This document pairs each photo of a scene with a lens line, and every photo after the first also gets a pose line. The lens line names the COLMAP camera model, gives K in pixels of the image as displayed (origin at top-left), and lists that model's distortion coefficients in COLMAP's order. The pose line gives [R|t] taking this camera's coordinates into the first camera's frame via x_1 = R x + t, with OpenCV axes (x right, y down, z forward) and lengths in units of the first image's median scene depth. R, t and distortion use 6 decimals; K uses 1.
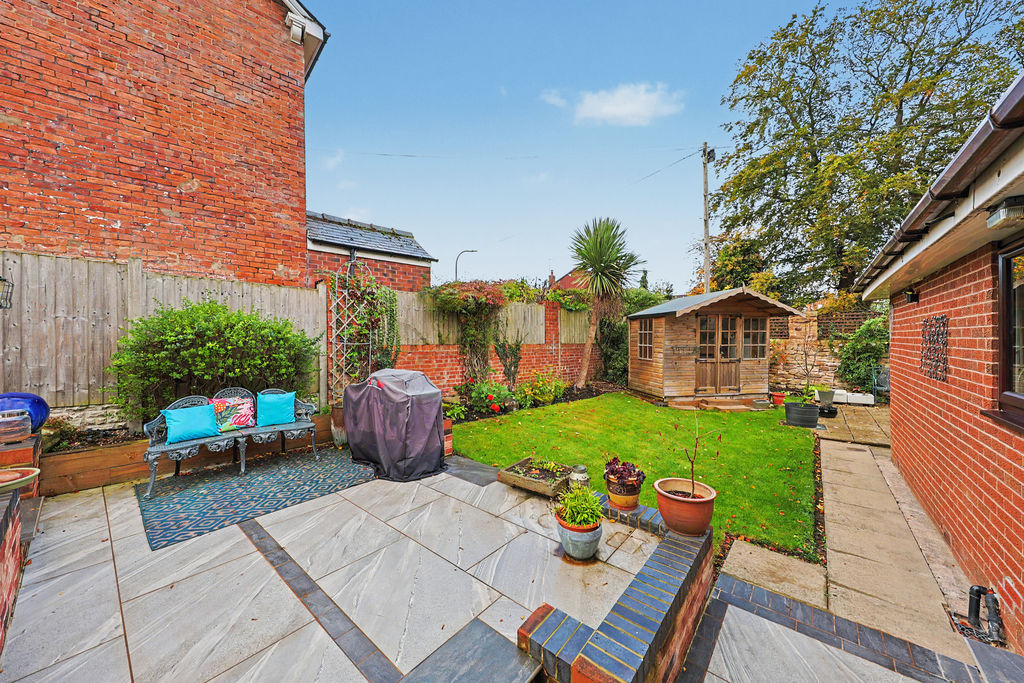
lens RADIAL K [[356.6, 0, 518.7], [0, 356.6, 339.1], [0, 0, 1]] dist [0.001798, -0.000055]
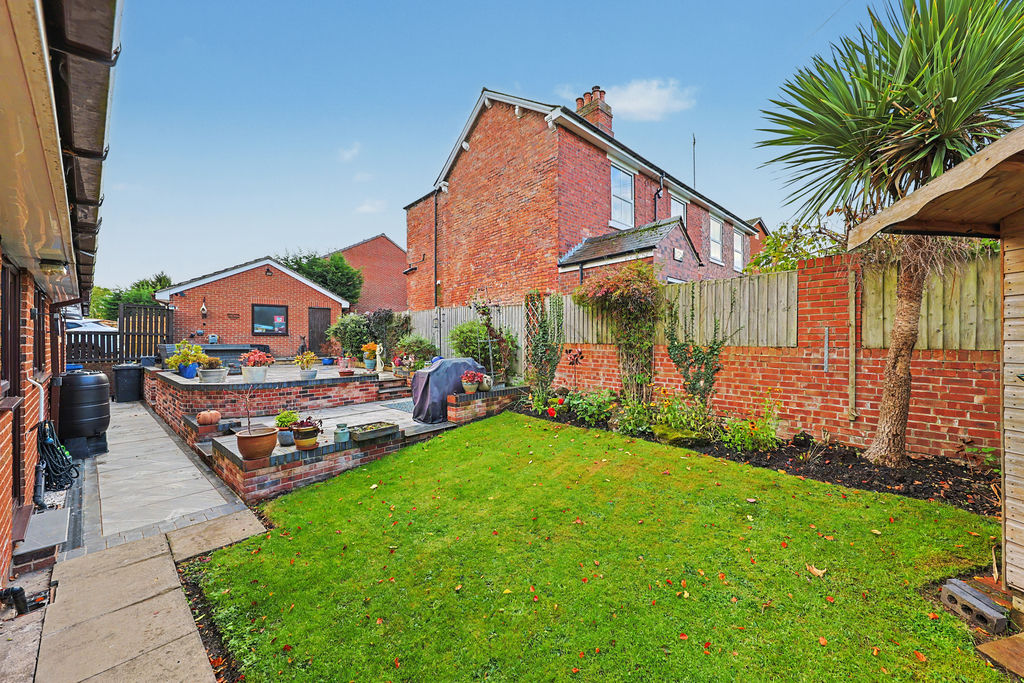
lens RADIAL K [[371.9, 0, 525.4], [0, 371.9, 340.2], [0, 0, 1]] dist [0.008777, 0.000026]
pose [[-0.017092, 0.001525, -0.999853, 0.788996], [0.000639, 0.999999, 0.001514, 0.004412], [0.999854, -0.000613, -0.017093, 0.831505]]
